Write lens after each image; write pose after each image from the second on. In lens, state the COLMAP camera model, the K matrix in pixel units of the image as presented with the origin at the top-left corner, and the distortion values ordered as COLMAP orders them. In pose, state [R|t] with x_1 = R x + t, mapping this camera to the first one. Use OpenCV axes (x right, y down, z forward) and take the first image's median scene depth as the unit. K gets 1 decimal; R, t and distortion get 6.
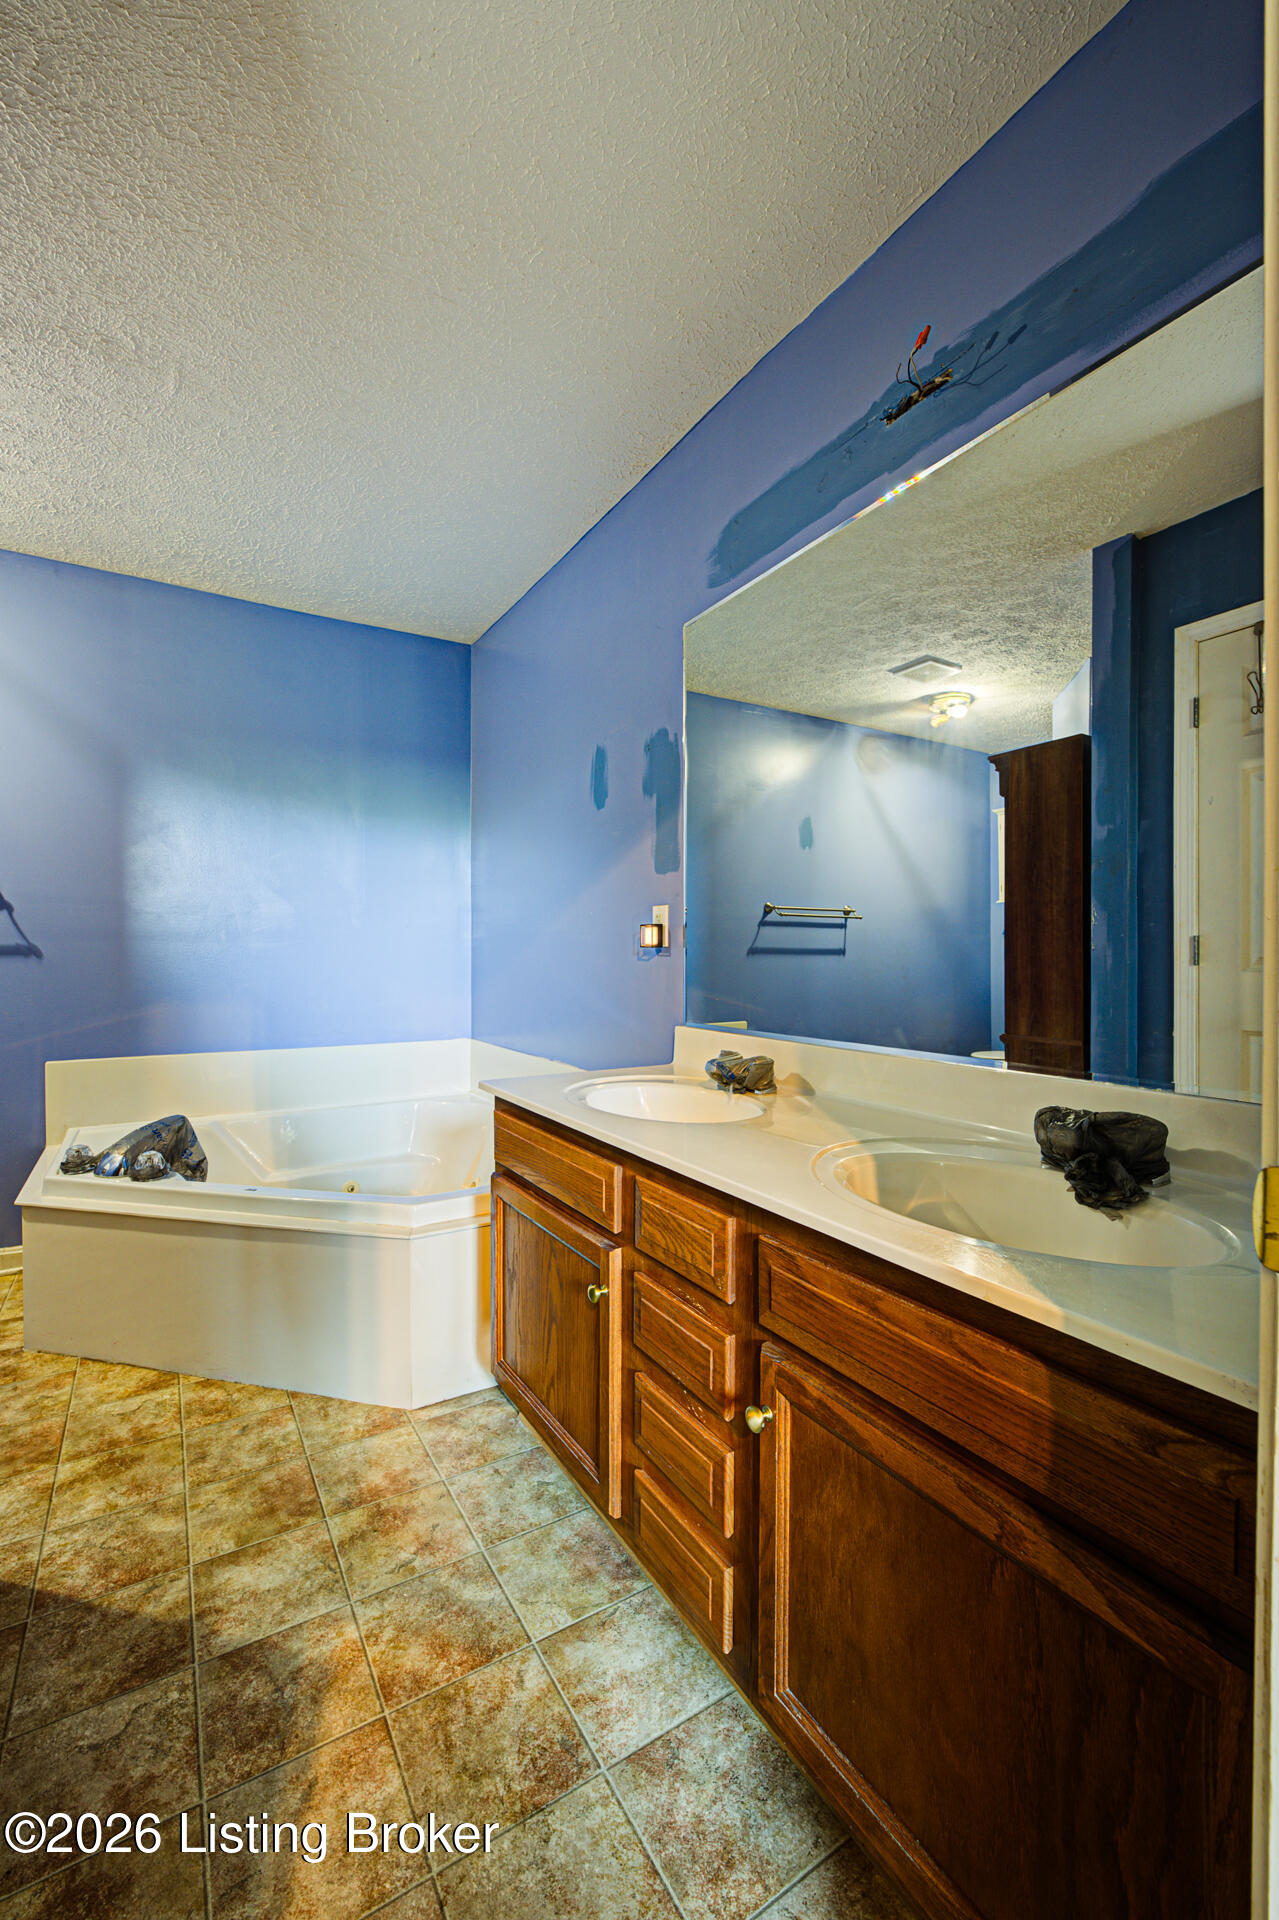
lens RADIAL K [[806.7, 0, 642.7], [0, 806.7, 960.9], [0, 0, 1]] dist [-0.001415, -0.000448]
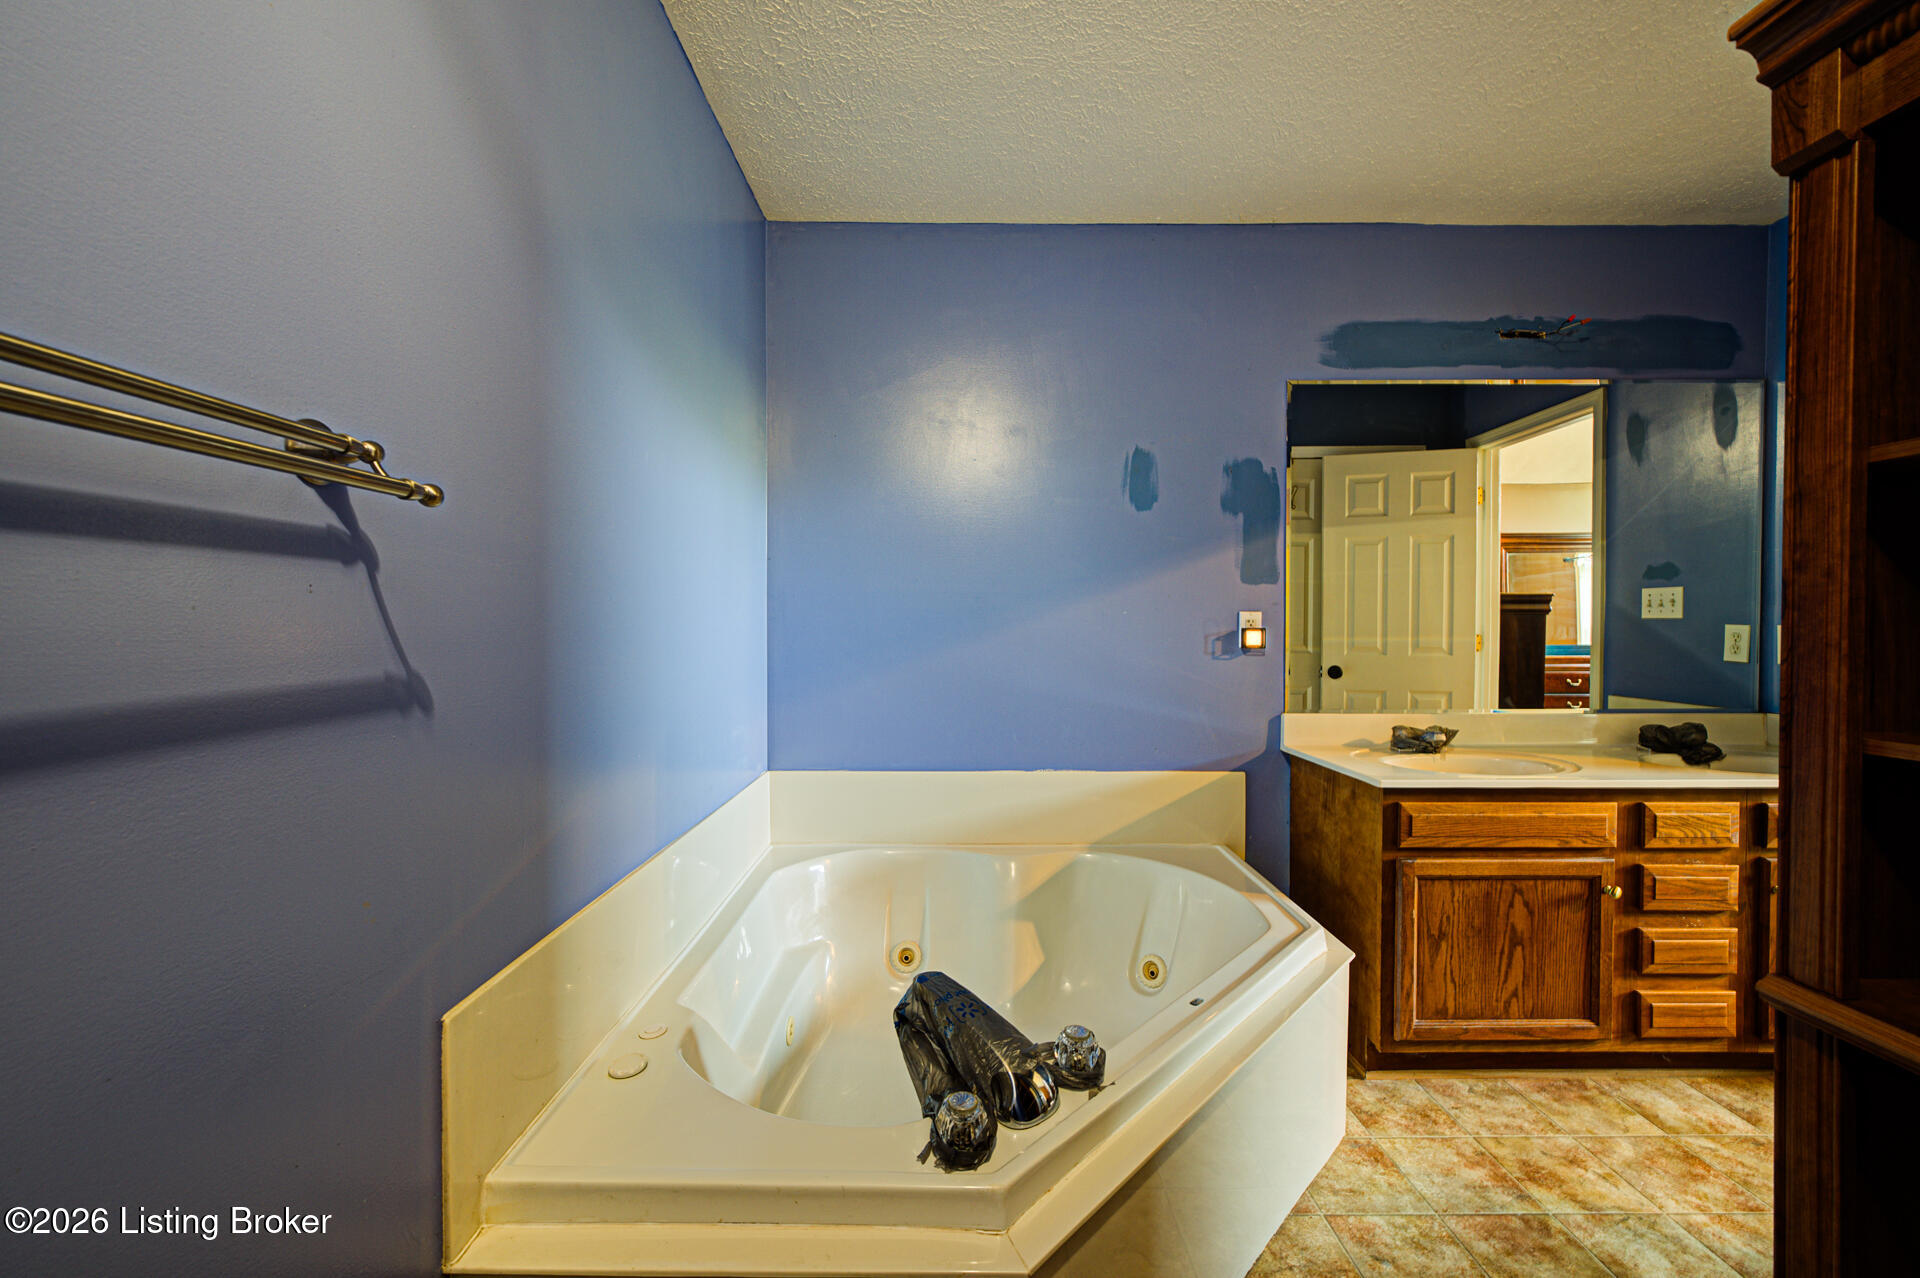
lens RADIAL K [[762.3, 0, 963.8], [0, 762.3, 635.1], [0, 0, 1]] dist [0.001228, 0.000529]
pose [[0.502170, -0.008930, 0.864723, -1.656763], [0.006509, 0.999957, 0.006546, -0.065582], [-0.864744, 0.002341, 0.502207, 1.186241]]
